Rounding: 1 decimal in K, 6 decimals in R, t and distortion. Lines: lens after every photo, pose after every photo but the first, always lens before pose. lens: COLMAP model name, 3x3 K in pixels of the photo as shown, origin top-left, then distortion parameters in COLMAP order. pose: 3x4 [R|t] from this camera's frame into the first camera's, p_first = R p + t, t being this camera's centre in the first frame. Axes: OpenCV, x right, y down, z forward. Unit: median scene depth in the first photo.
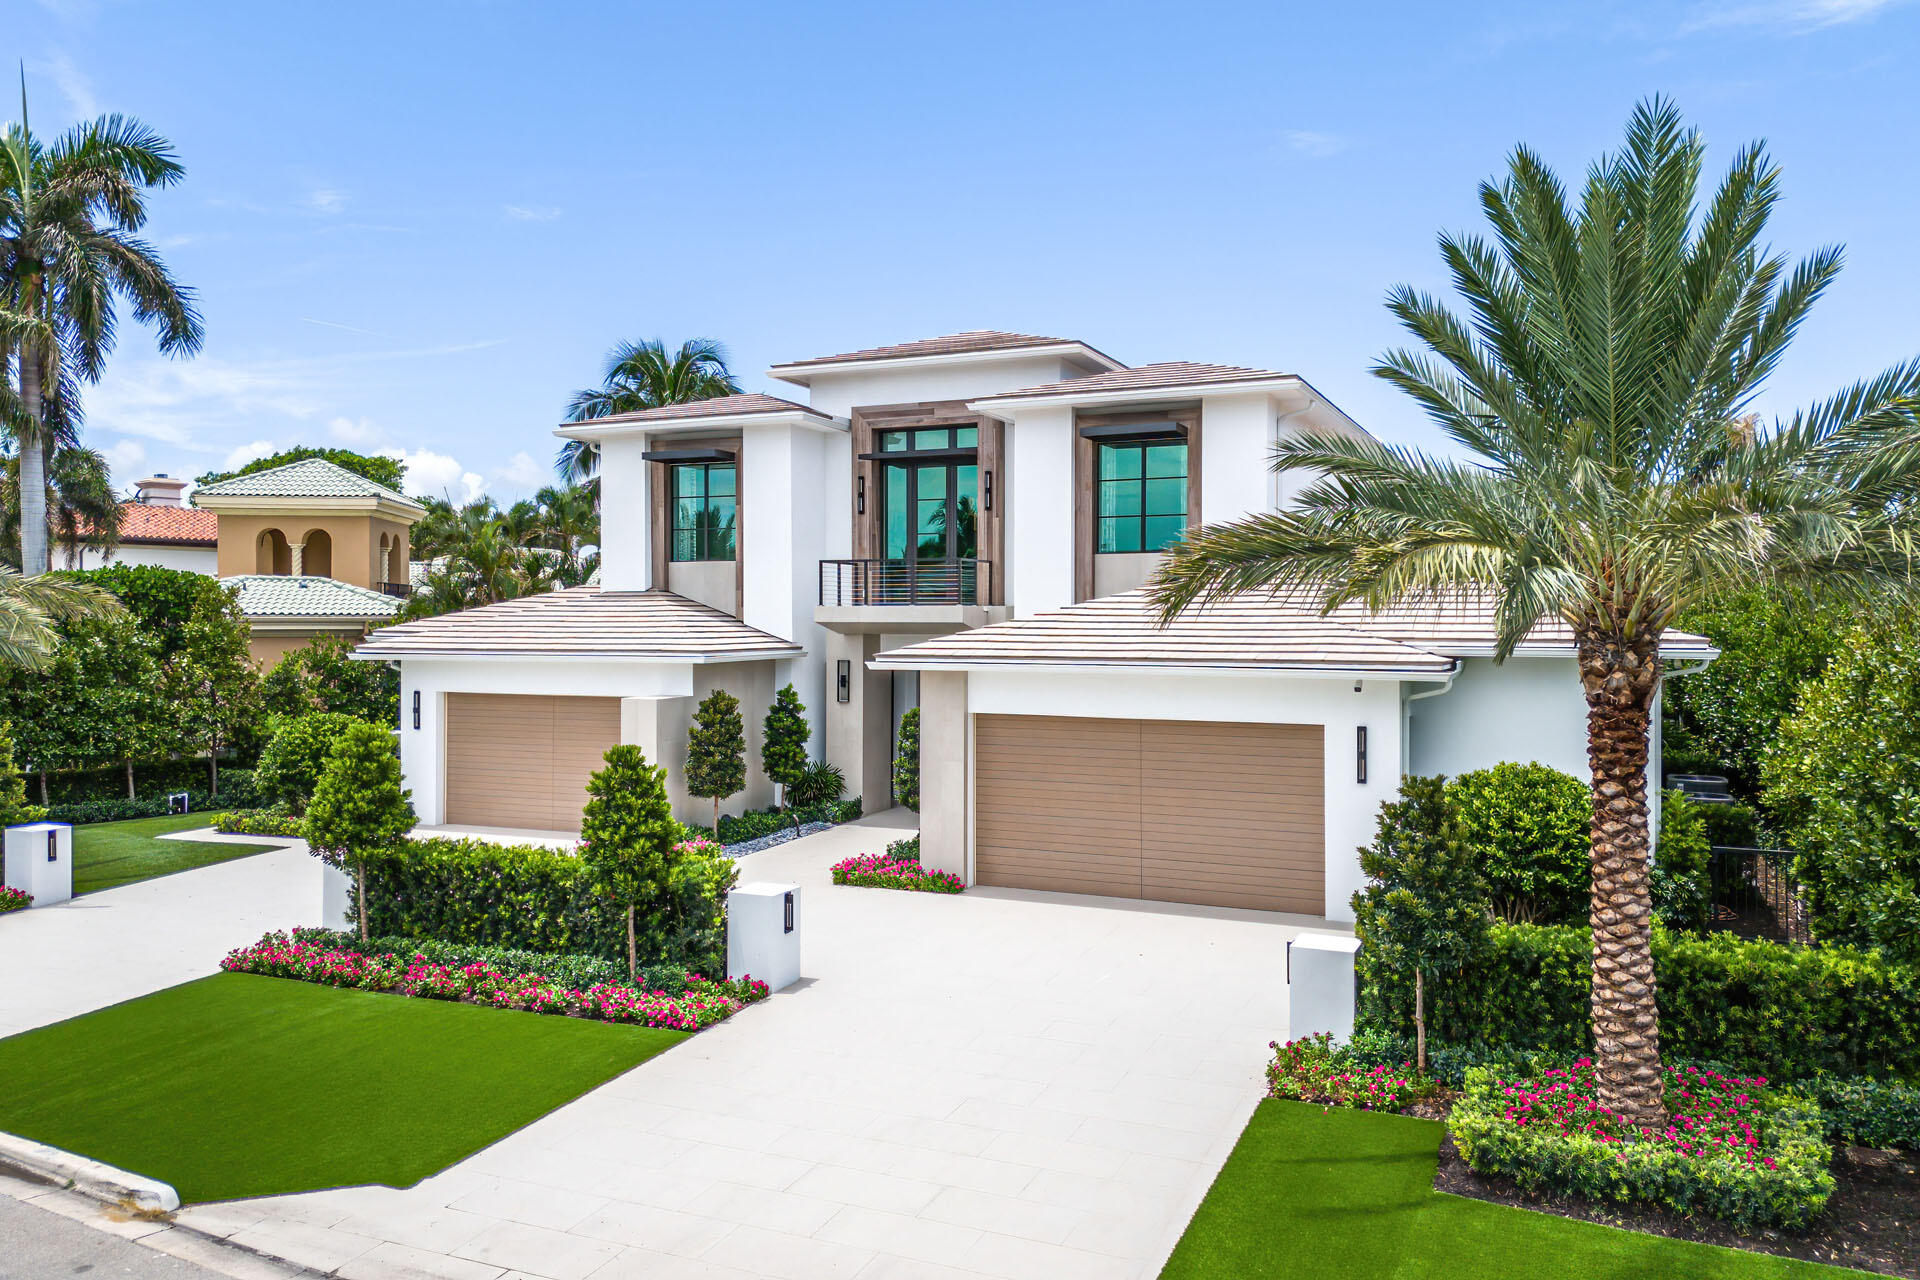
lens RADIAL K [[1396.8, 0, 1047.7], [0, 1396.8, 641.9], [0, 0, 1]] dist [0.074634, -0.106091]
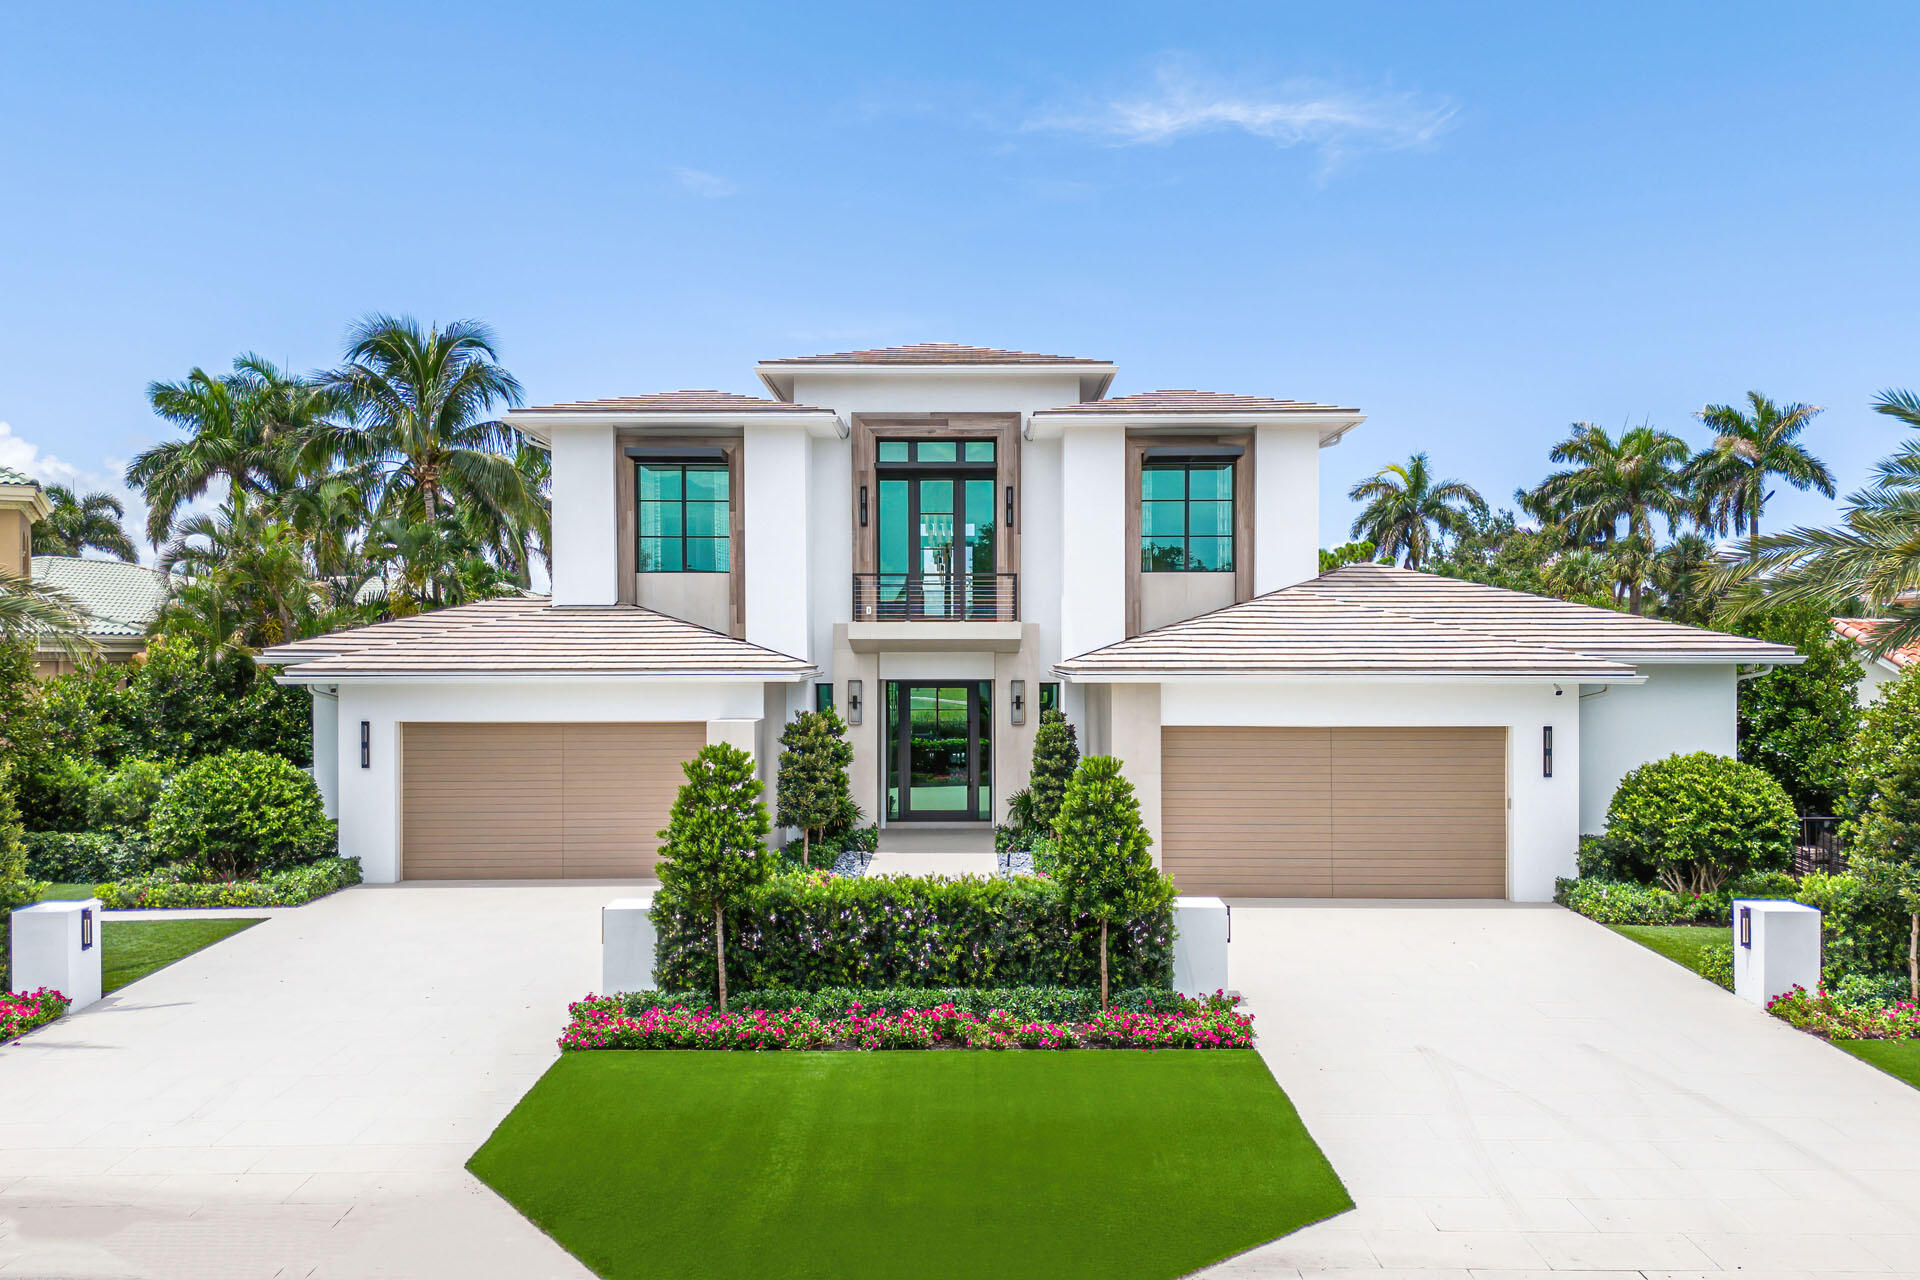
lens RADIAL K [[1396.8, 0, 1047.7], [0, 1396.8, 641.9], [0, 0, 1]] dist [0.074634, -0.106091]
pose [[0.919835, 0.000936, 0.392304, -0.420868], [0.008247, 0.999730, -0.021720, 0.009790], [-0.392218, 0.023214, 0.919579, 0.086602]]
